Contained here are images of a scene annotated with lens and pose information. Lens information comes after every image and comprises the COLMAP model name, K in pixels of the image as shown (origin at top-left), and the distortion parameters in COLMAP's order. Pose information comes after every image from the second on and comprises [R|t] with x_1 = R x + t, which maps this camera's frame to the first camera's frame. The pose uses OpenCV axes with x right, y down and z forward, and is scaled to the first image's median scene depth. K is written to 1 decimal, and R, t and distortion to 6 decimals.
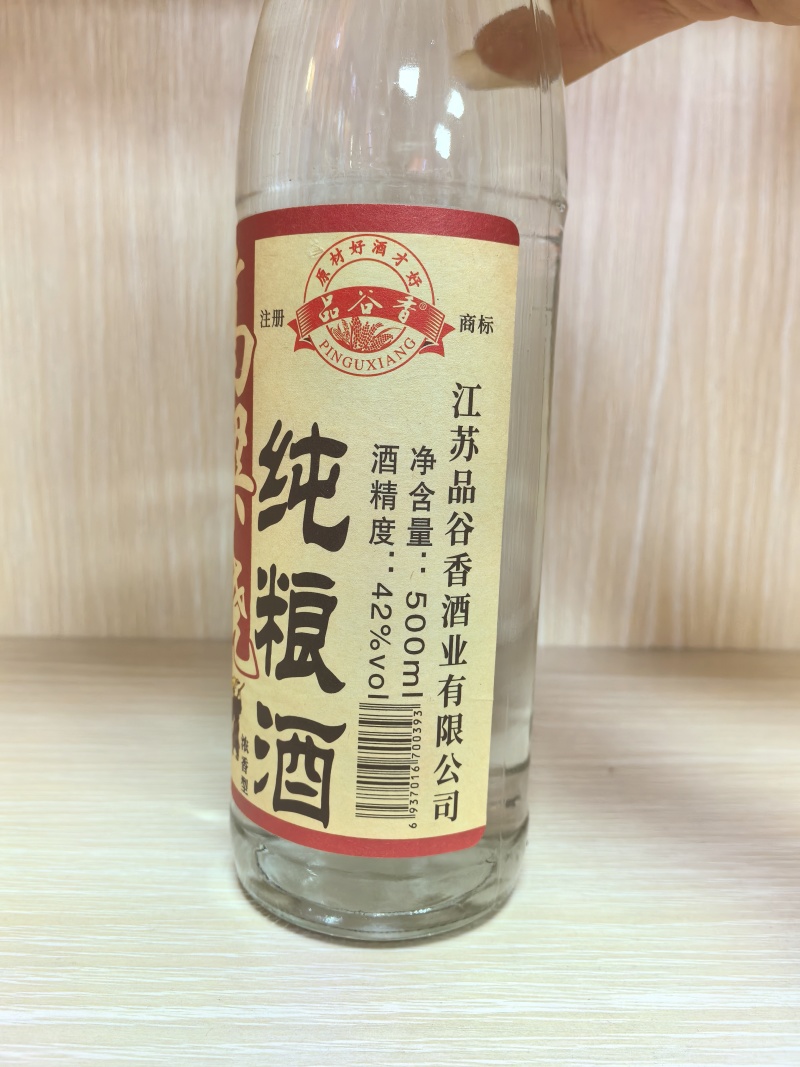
lens RADIAL K [[869.3, 0, 400.1], [0, 869.3, 537.6], [0, 0, 1]] dist [0.025601, -0.048733]
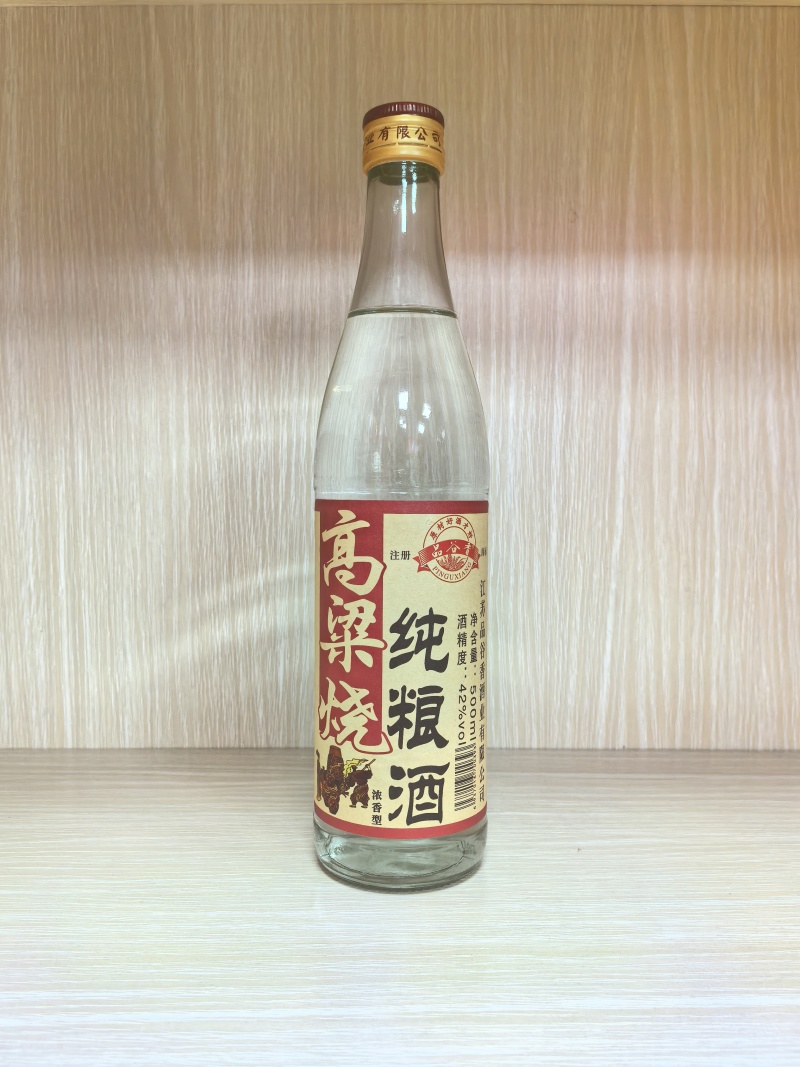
lens RADIAL K [[869.3, 0, 397.9], [0, 869.3, 526.3], [0, 0, 1]] dist [0.025601, -0.048733]
pose [[0.745819, -0.063720, 0.663094, -1.379460], [0.126468, 0.990855, -0.047030, -0.222163], [-0.654033, 0.118936, 0.747057, -0.410083]]
